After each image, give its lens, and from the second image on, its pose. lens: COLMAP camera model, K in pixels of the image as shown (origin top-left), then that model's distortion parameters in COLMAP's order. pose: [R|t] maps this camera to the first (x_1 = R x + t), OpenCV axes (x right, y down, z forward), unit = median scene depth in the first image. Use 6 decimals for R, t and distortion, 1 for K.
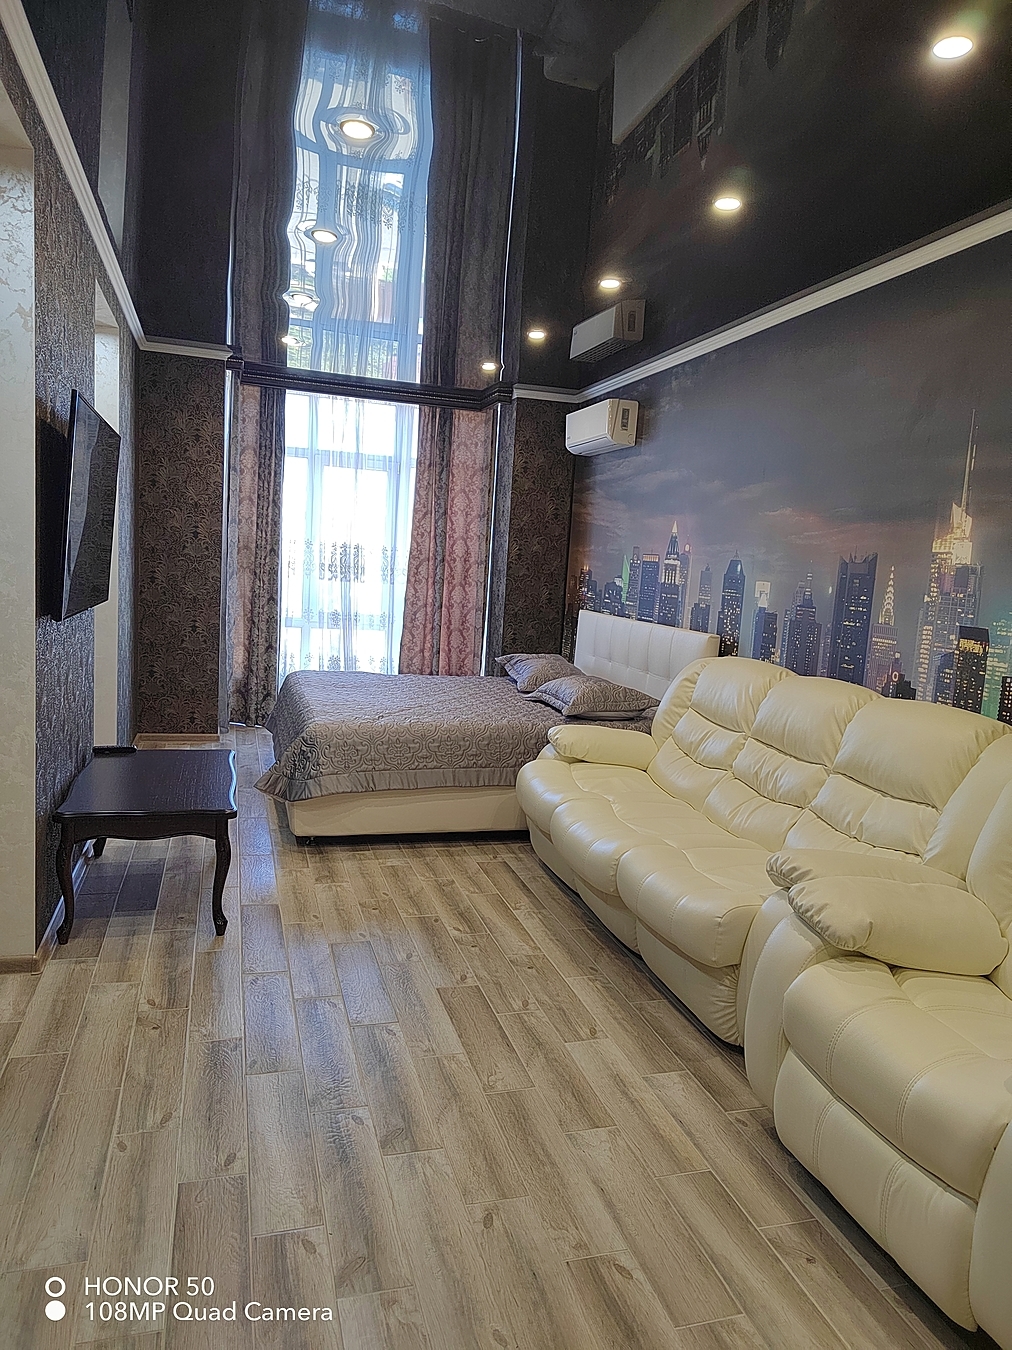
lens RADIAL K [[918.2, 0, 510.5], [0, 918.2, 678.5], [0, 0, 1]] dist [0.047880, -0.040747]
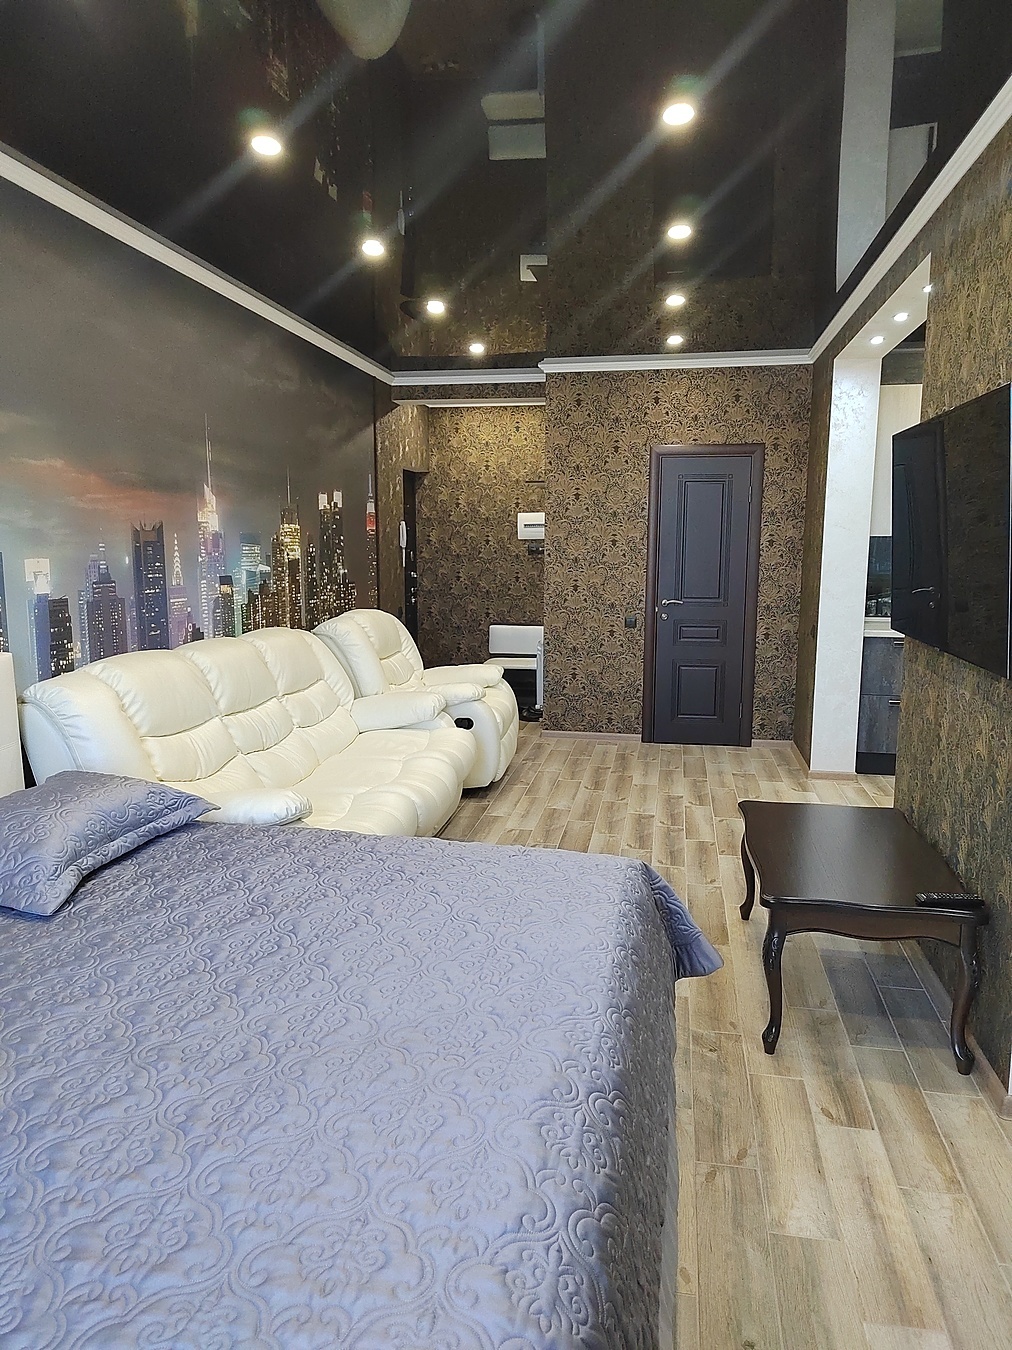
lens RADIAL K [[918.2, 0, 511.5], [0, 918.2, 674.8], [0, 0, 1]] dist [0.047880, -0.040747]
pose [[-0.889370, -0.129069, 0.438591, -0.374383], [-0.000219, 0.959443, 0.281902, -0.219506], [-0.457188, 0.250619, -0.853328, 1.458163]]
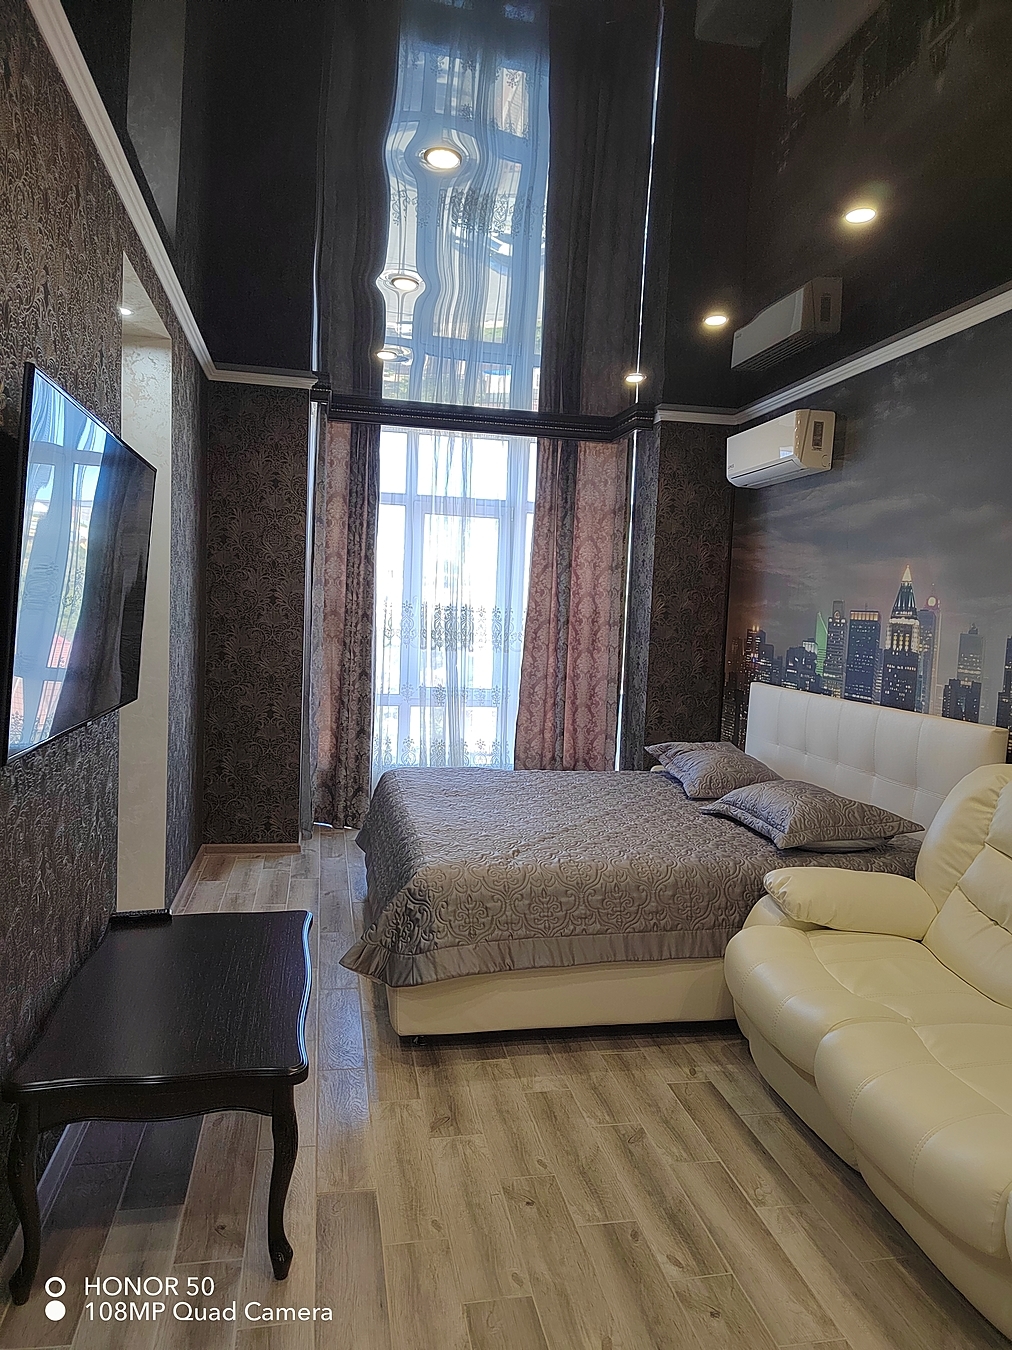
lens RADIAL K [[918.2, 0, 512.1], [0, 918.2, 675.0], [0, 0, 1]] dist [0.047880, -0.040747]
pose [[0.995625, -0.016539, -0.091960, -0.078846], [0.010847, 0.998013, -0.062062, -0.050795], [0.092804, 0.060793, 0.993827, 0.298350]]
